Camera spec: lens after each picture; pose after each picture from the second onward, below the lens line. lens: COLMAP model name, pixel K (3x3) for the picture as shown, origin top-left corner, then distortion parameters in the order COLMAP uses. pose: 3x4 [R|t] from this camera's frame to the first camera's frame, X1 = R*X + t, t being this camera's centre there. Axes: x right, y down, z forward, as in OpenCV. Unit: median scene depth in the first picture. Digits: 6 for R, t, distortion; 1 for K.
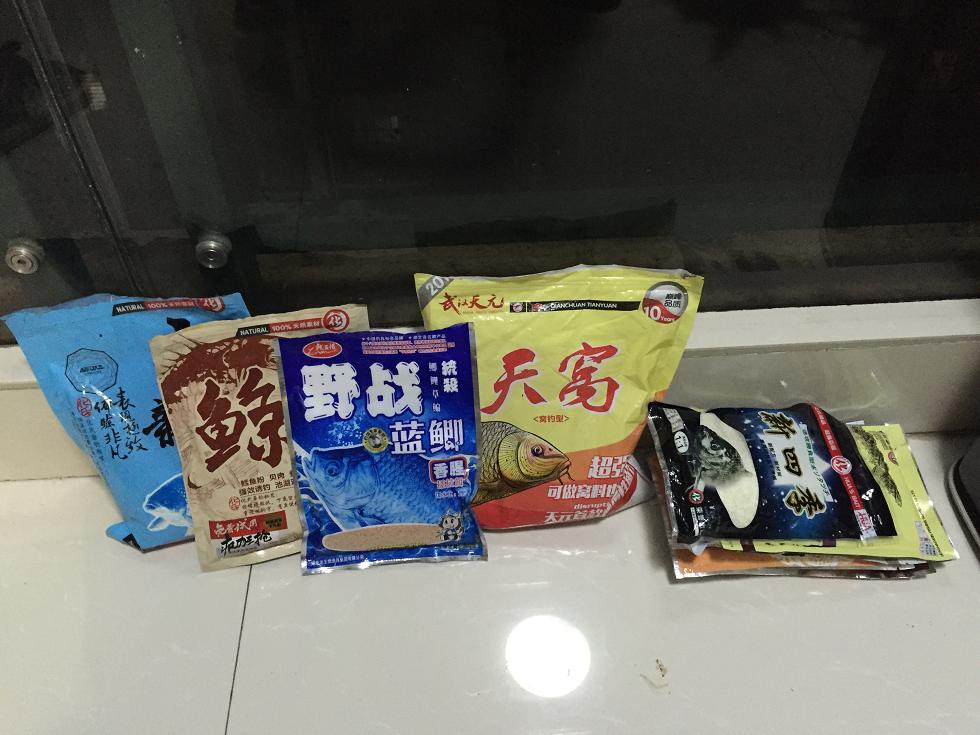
lens RADIAL K [[831.3, 0, 490.0], [0, 831.3, 367.5], [0, 0, 1]] dist [0.005038, 0.002857]
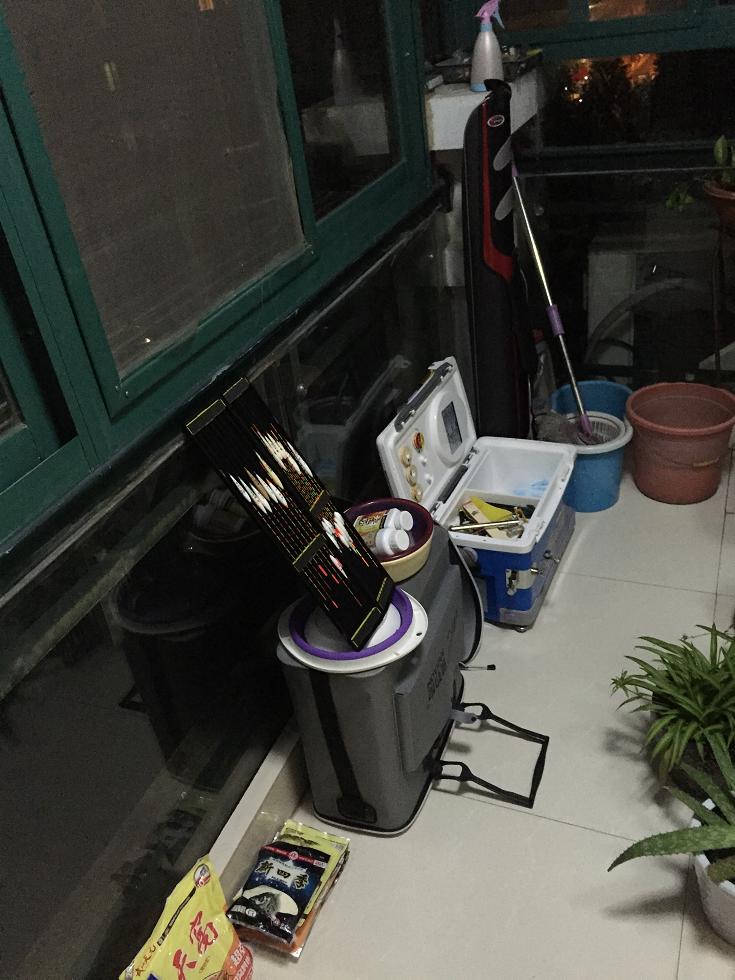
lens RADIAL K [[831.3, 0, 367.5], [0, 831.3, 490.0], [0, 0, 1]] dist [0.005038, 0.002857]
pose [[0.428913, -0.511312, 0.744710, -0.653047], [0.741702, 0.669928, 0.032787, -0.468287], [-0.515667, 0.538290, 0.666582, -1.111022]]
